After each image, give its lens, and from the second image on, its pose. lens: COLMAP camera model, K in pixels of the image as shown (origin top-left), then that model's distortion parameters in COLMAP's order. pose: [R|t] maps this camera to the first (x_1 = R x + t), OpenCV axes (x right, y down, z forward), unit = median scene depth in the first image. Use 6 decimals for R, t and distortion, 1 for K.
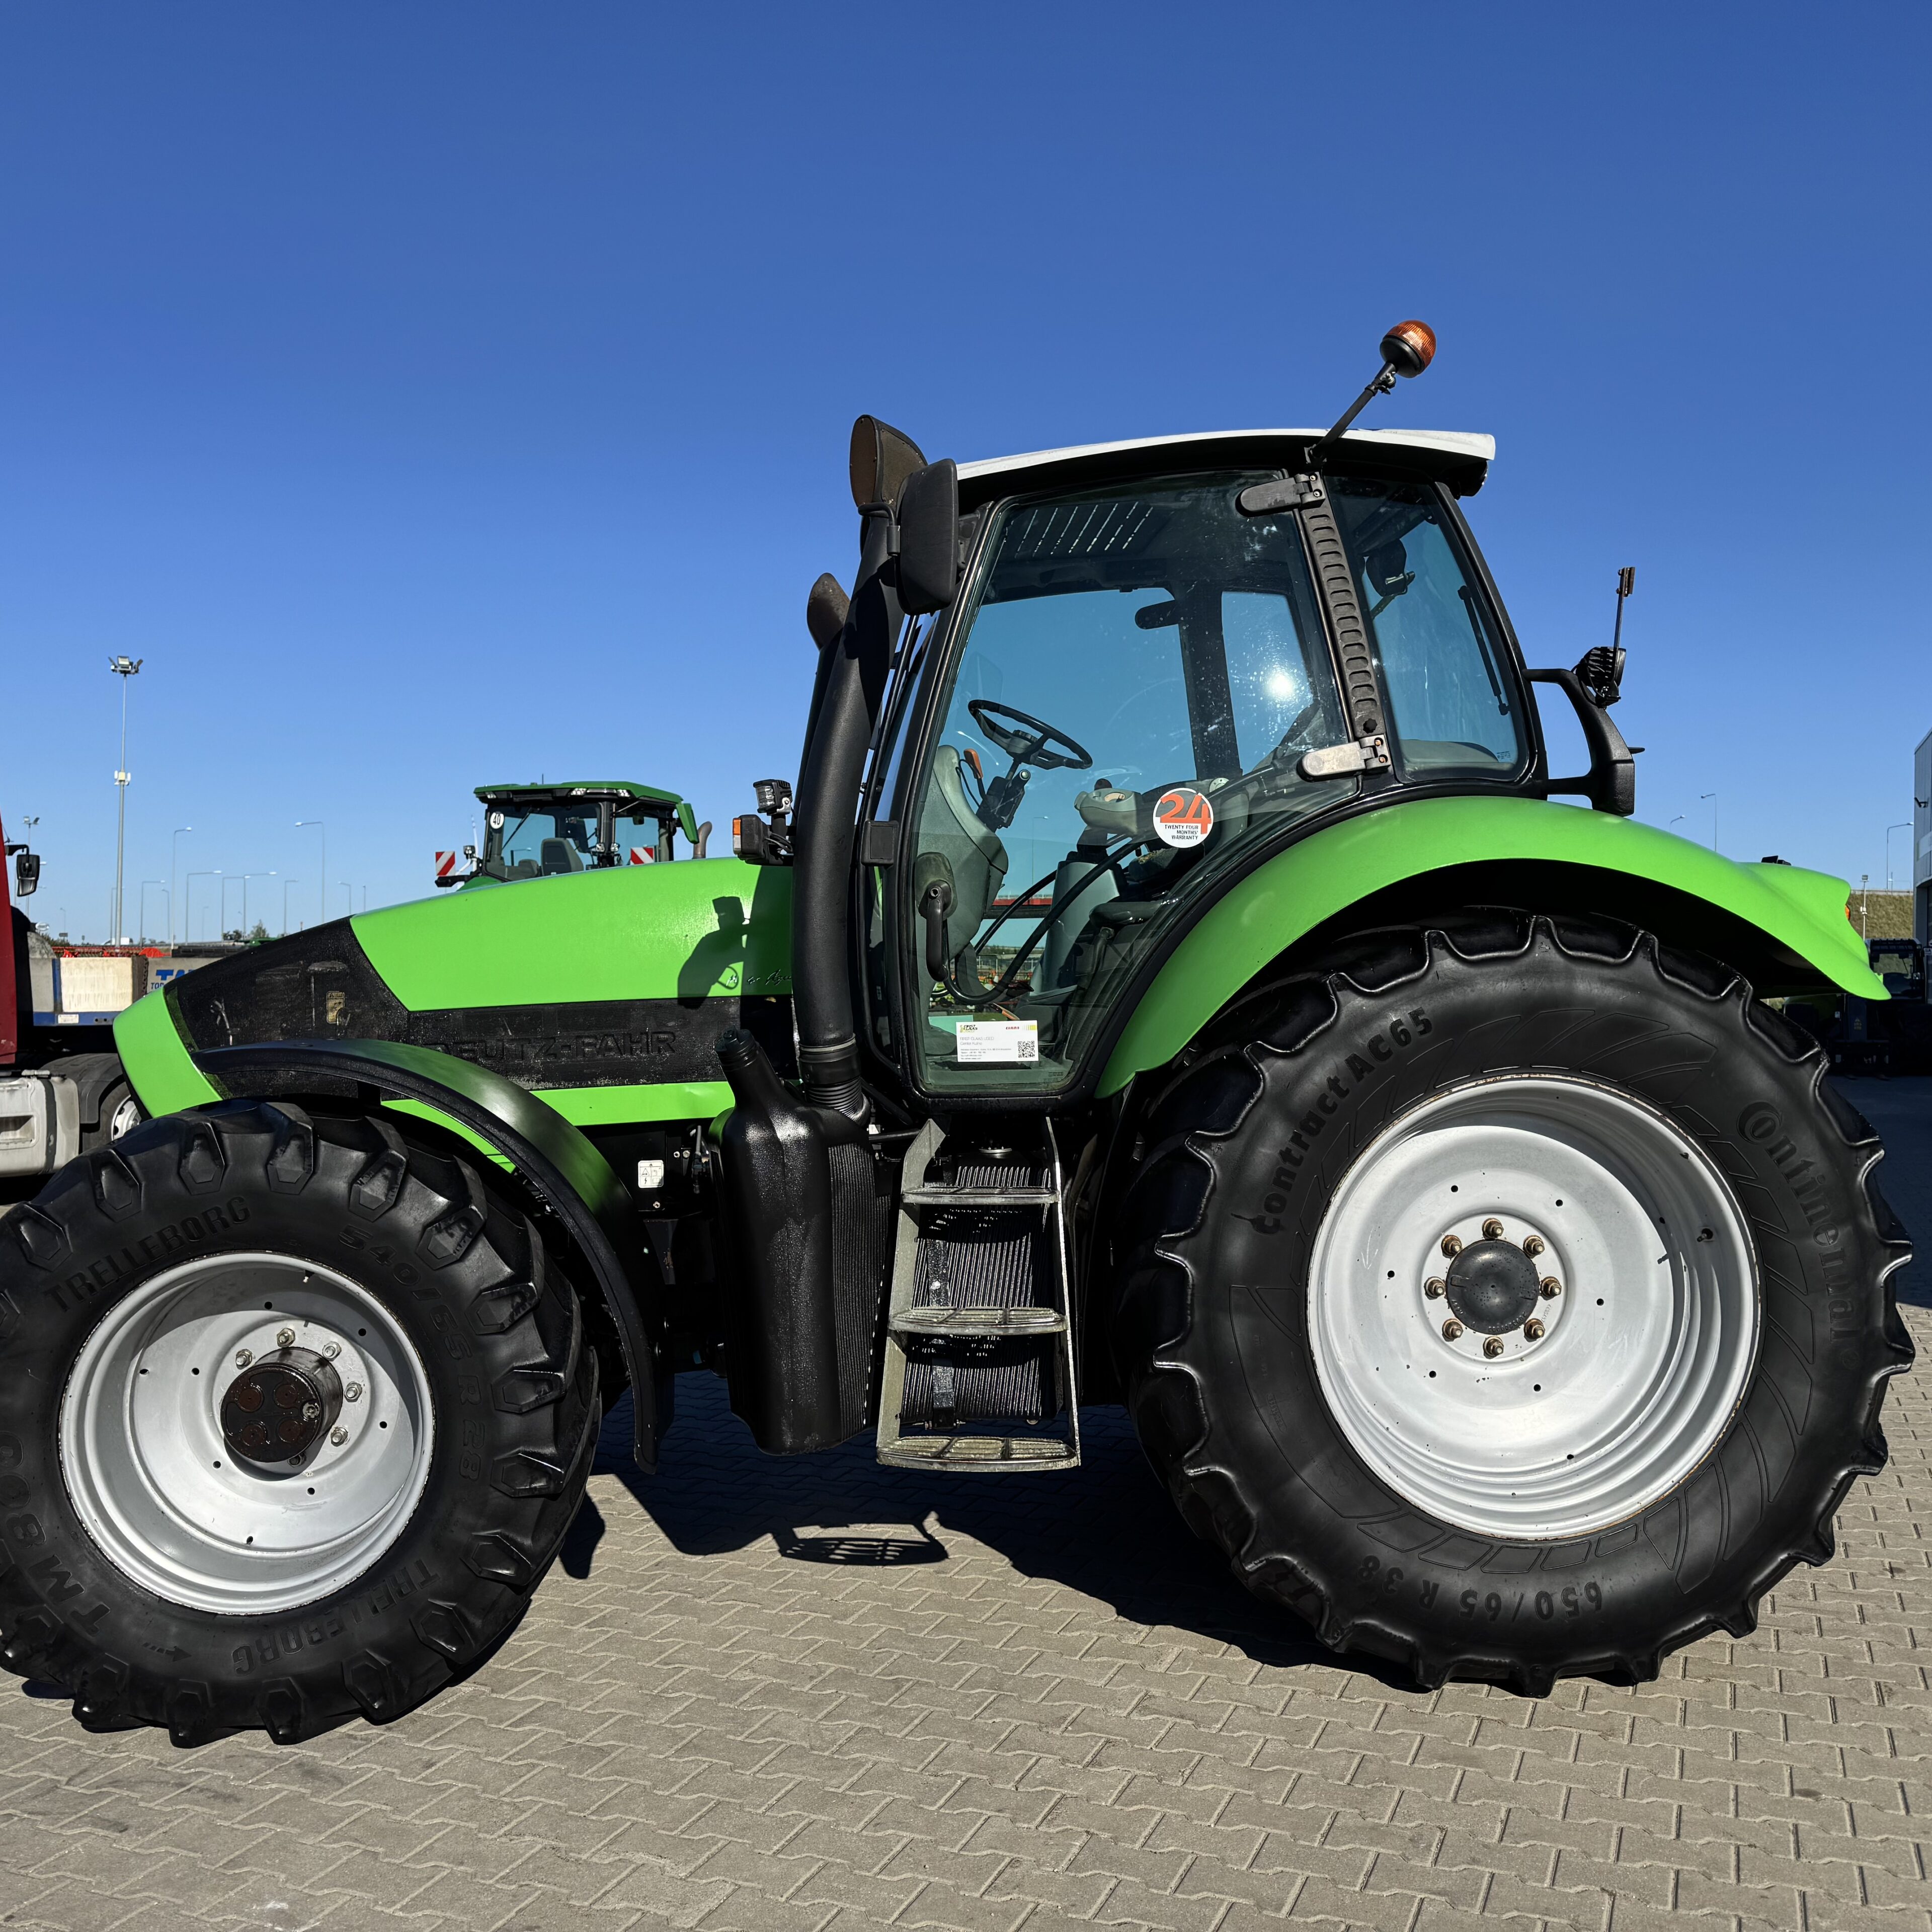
lens RADIAL K [[1804.9, 0, 989.8], [0, 1804.9, 957.5], [0, 0, 1]] dist [0.182855, -0.379829]
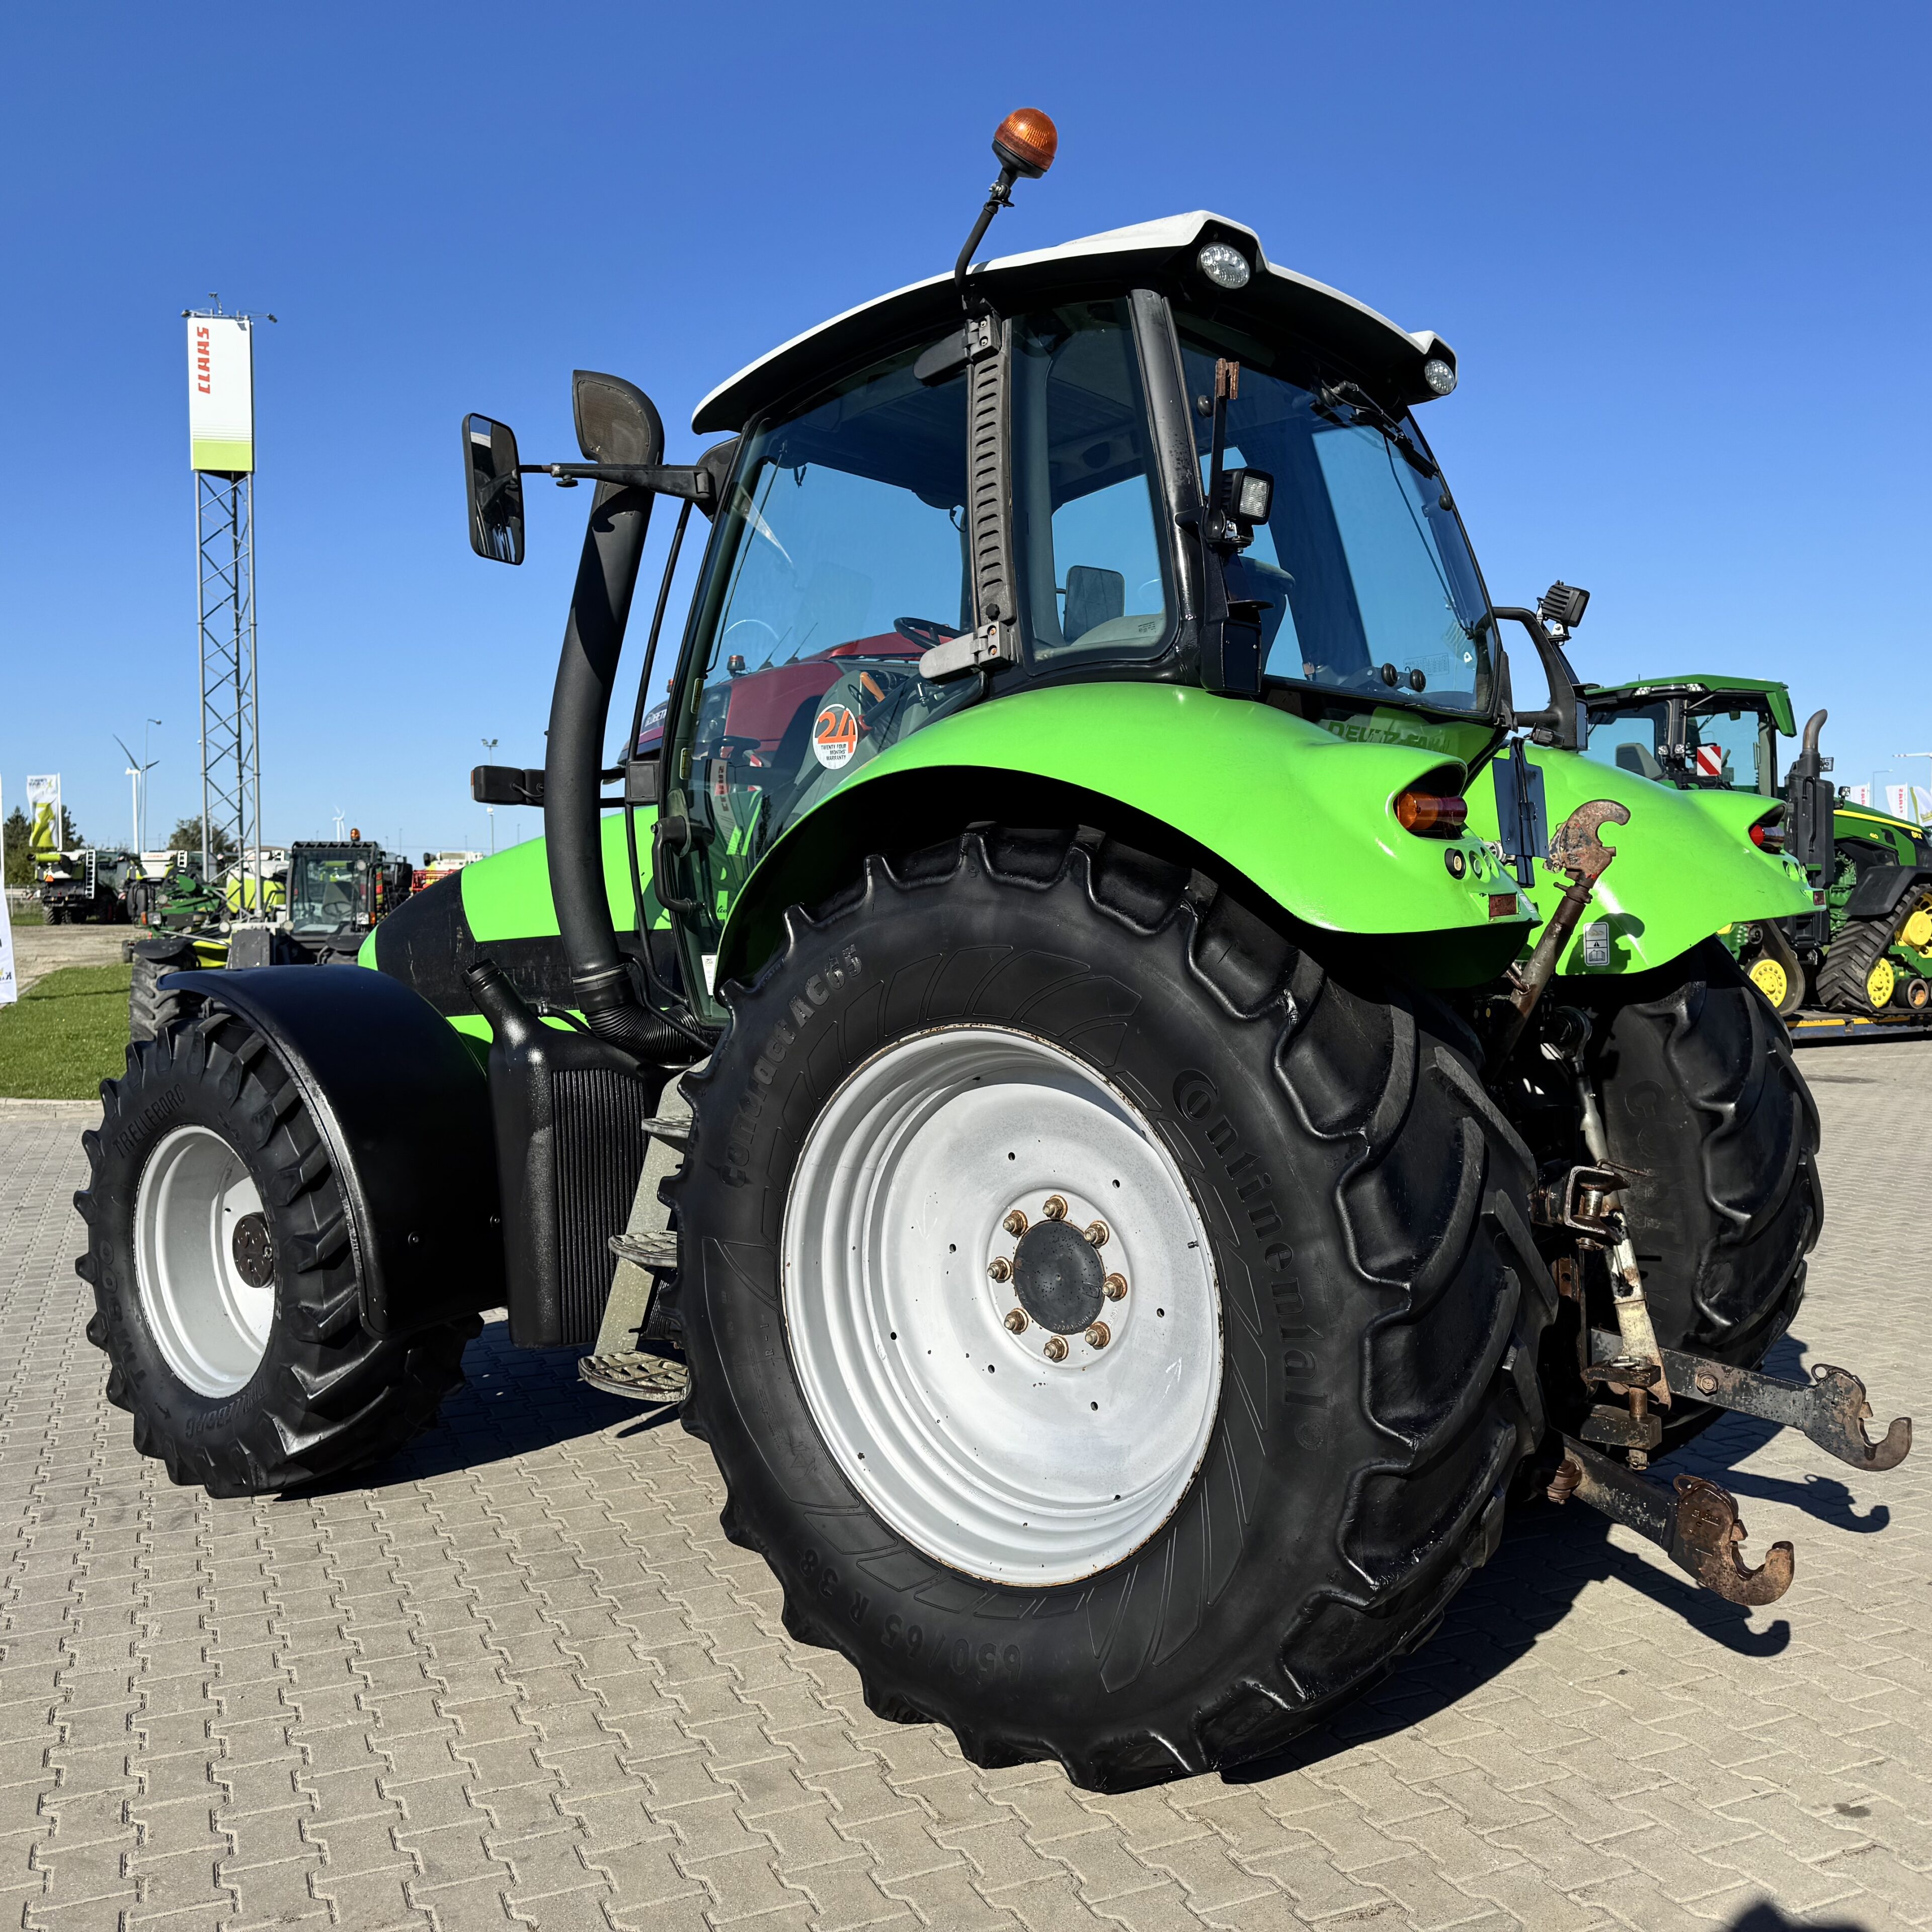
lens RADIAL K [[1855.5, 0, 1080.1], [0, 1855.5, 954.4], [0, 0, 1]] dist [0.183256, -0.388222]
pose [[0.727439, 0.009767, -0.686103, 0.860820], [0.021907, 0.999058, 0.037448, 0.001673], [0.685823, -0.042271, 0.726540, 0.396636]]
